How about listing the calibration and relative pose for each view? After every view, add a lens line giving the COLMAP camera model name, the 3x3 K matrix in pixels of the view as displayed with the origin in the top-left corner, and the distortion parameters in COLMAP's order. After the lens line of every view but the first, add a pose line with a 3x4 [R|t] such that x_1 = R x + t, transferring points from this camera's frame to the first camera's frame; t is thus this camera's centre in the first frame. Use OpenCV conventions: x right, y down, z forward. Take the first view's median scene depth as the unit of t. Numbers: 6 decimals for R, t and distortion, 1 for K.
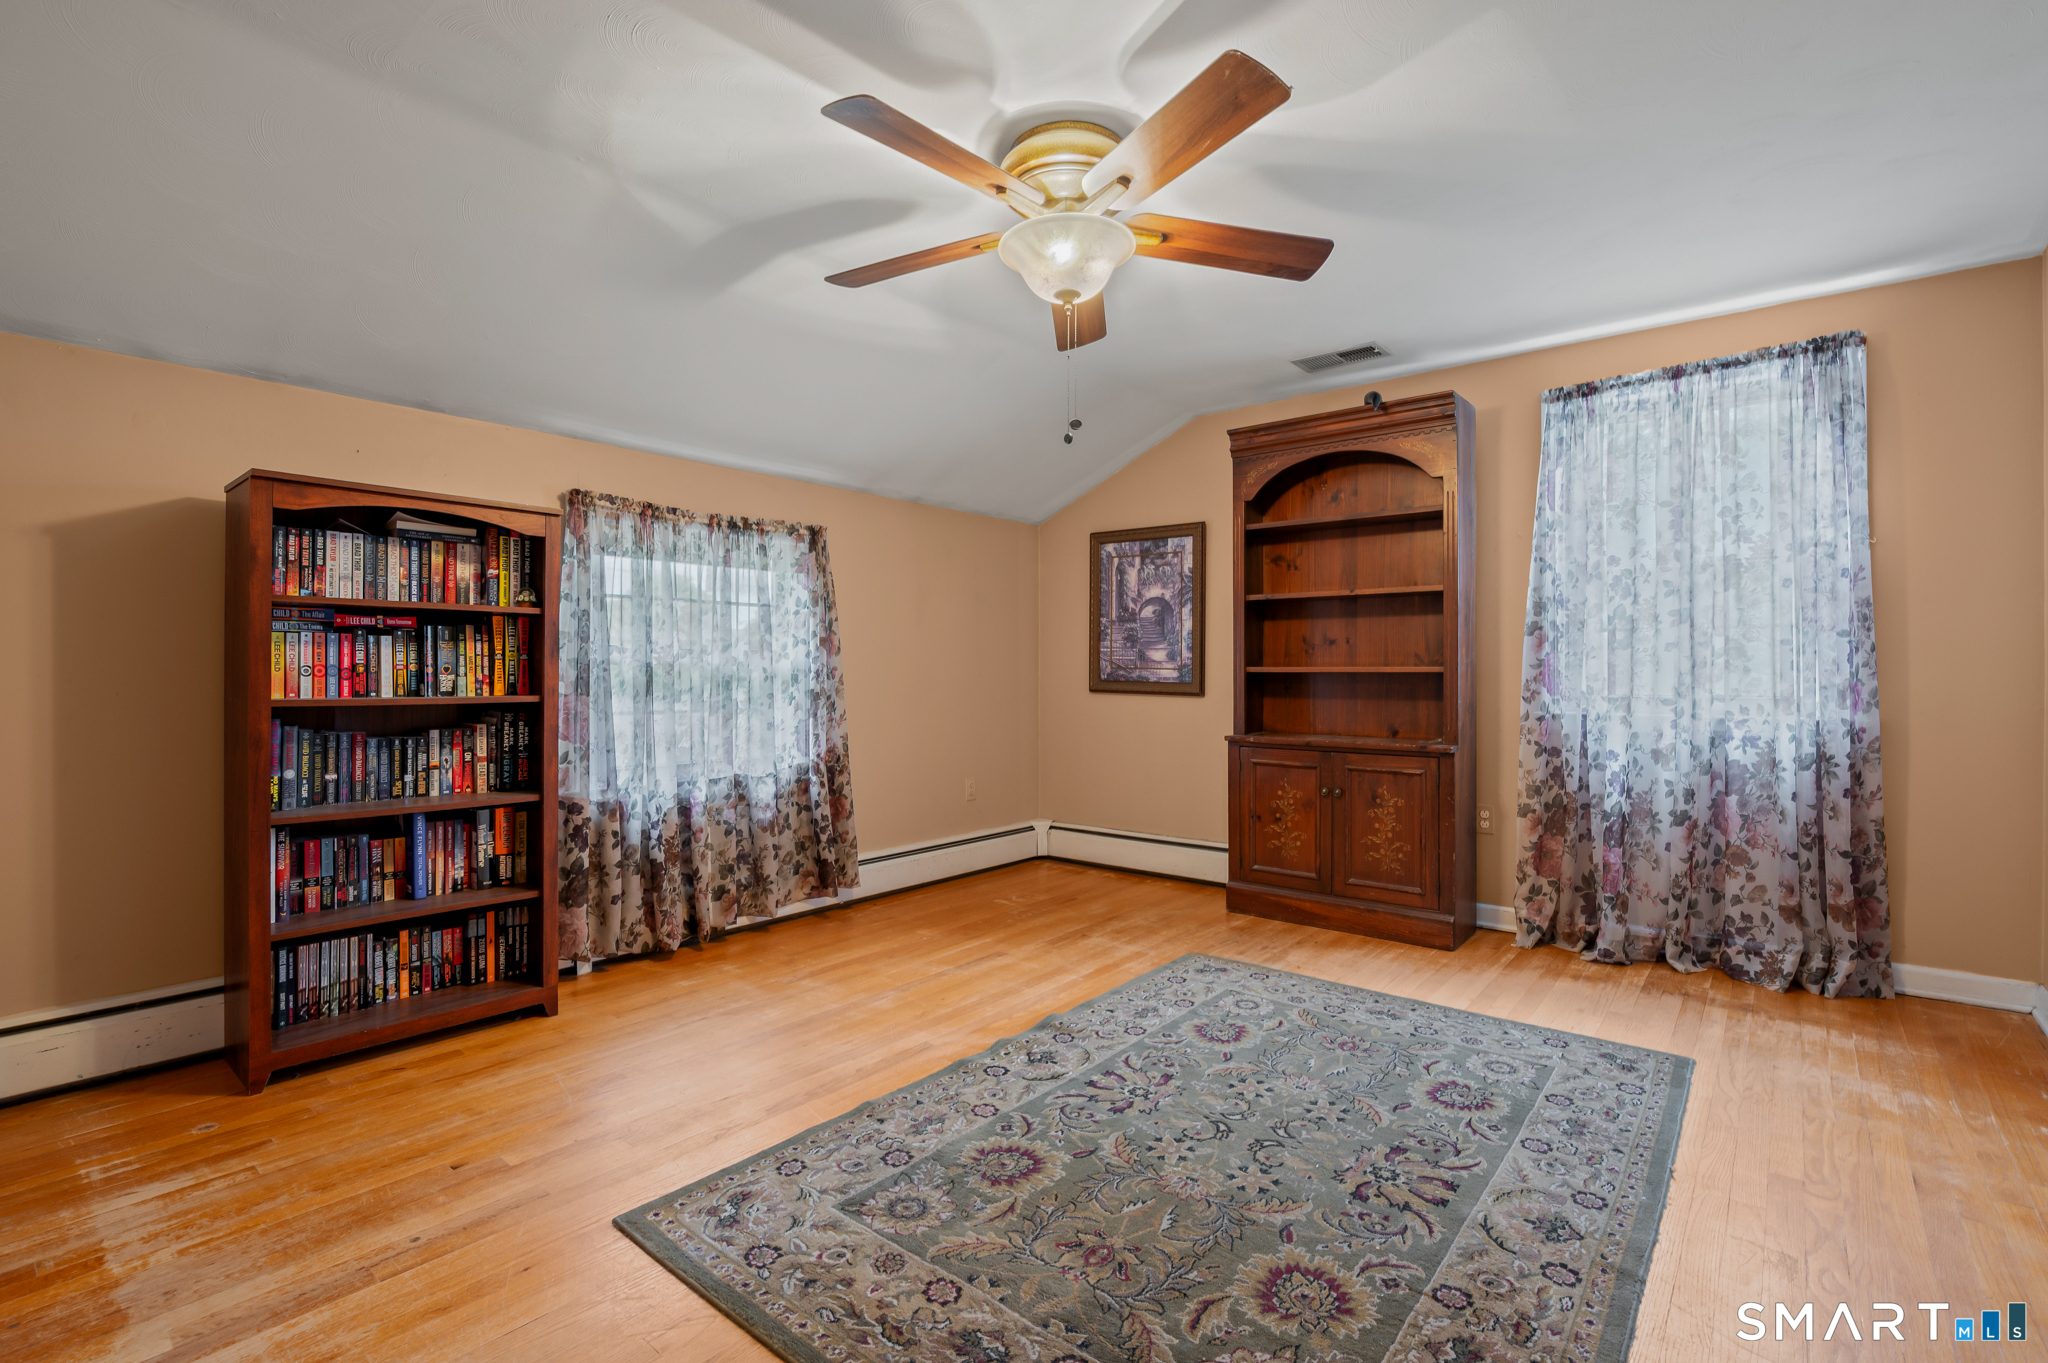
lens RADIAL K [[918.4, 0, 1044.8], [0, 918.4, 672.0], [0, 0, 1]] dist [-0.004351, -0.000664]
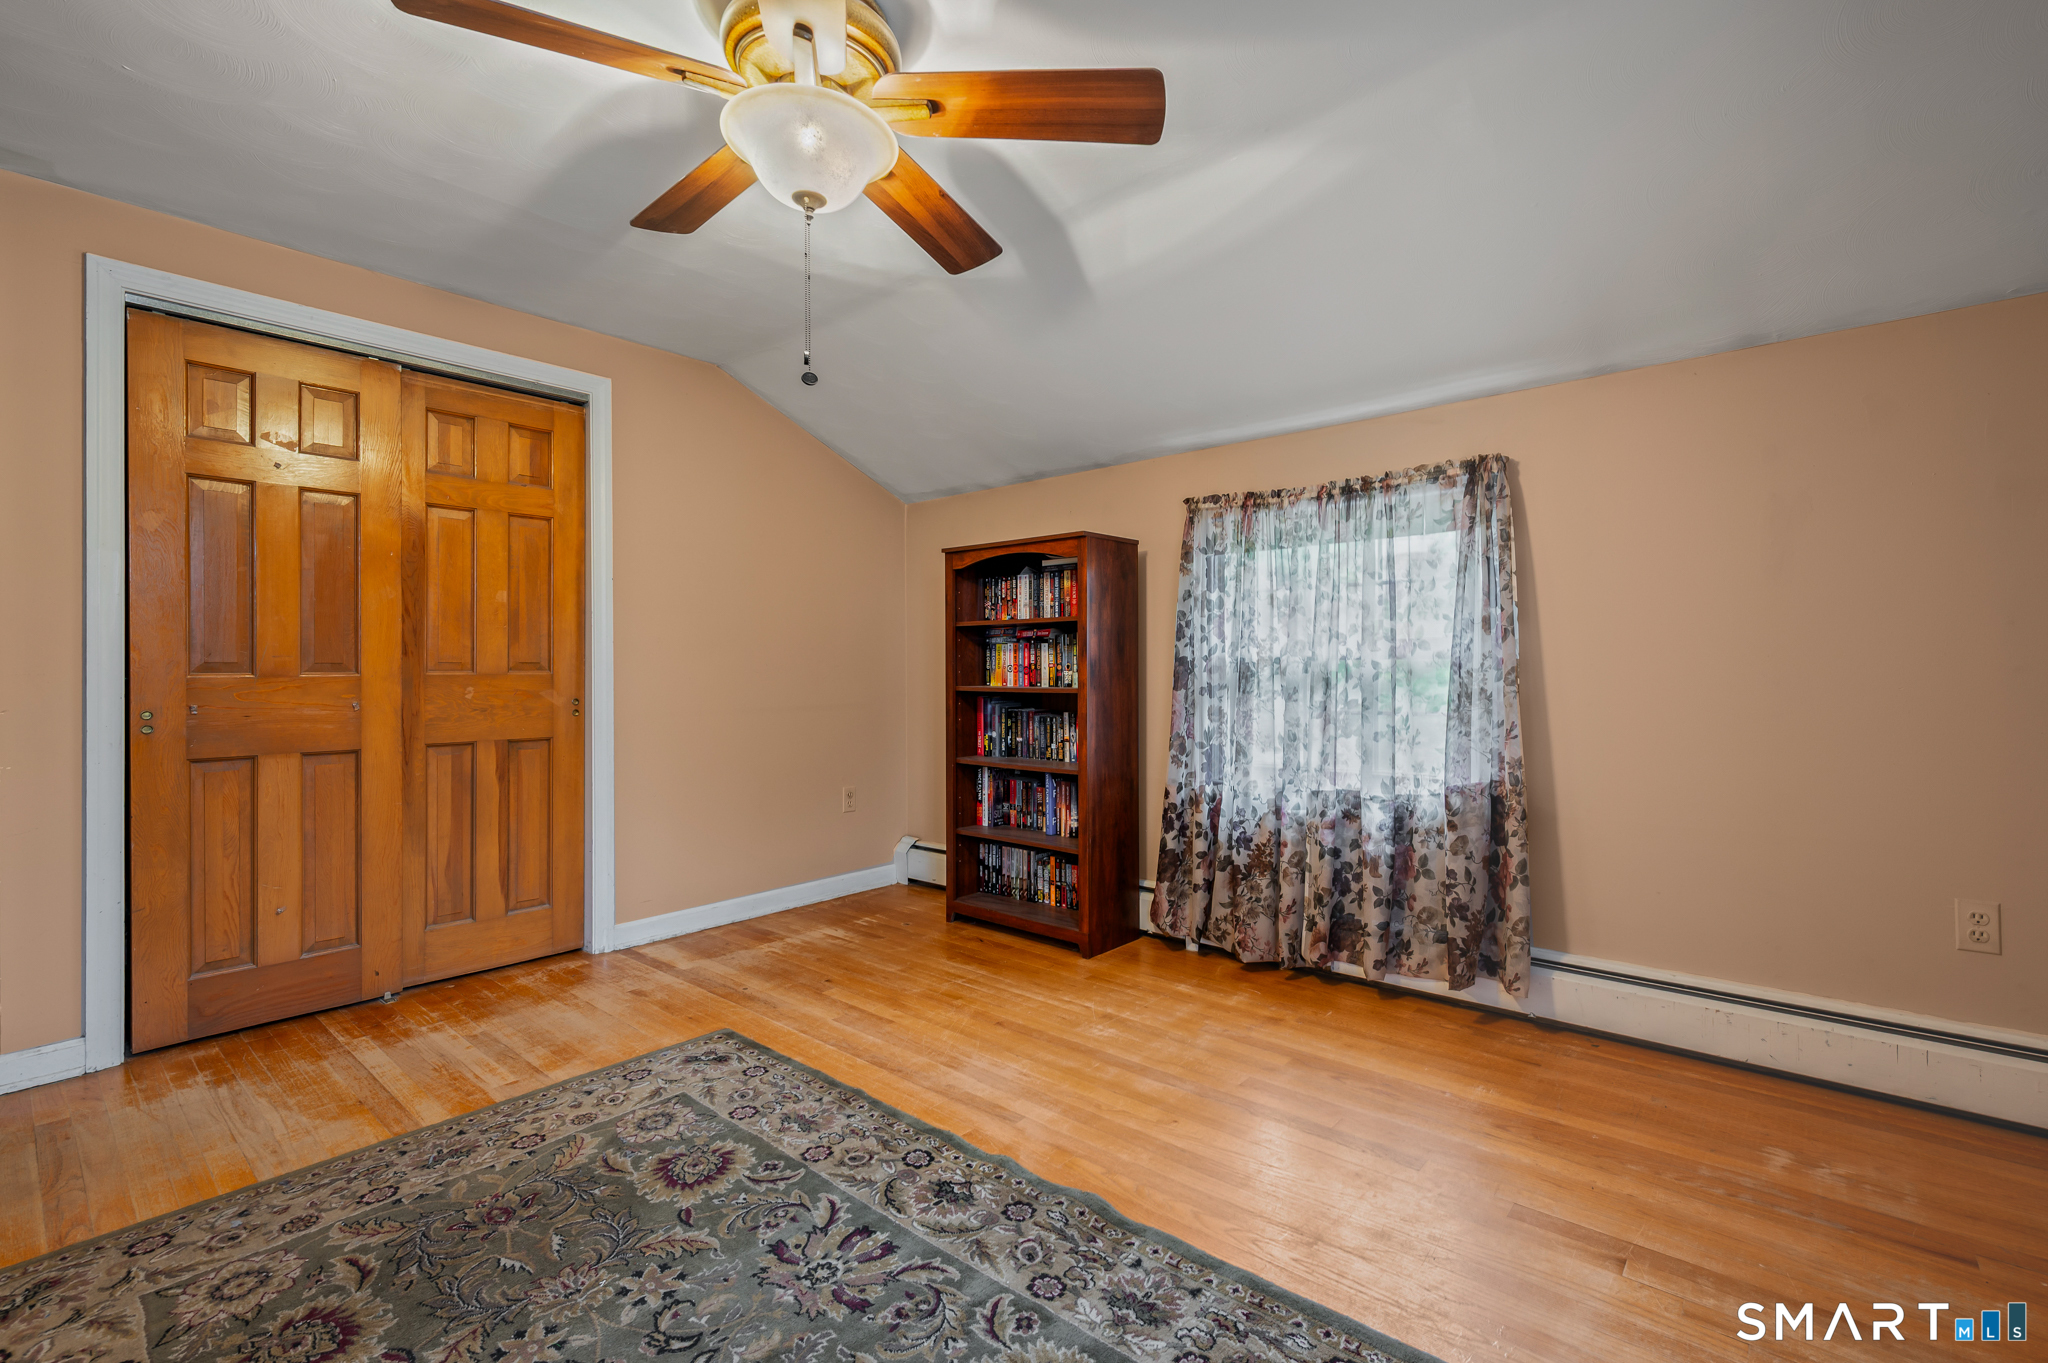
lens RADIAL K [[918.4, 0, 1044.8], [0, 918.4, 672.0], [0, 0, 1]] dist [-0.004351, -0.000664]
pose [[-0.022674, 0.001004, -0.999742, 0.715216], [0.004265, 0.999990, 0.000908, 0.003272], [0.999734, -0.004243, -0.022678, 1.071764]]
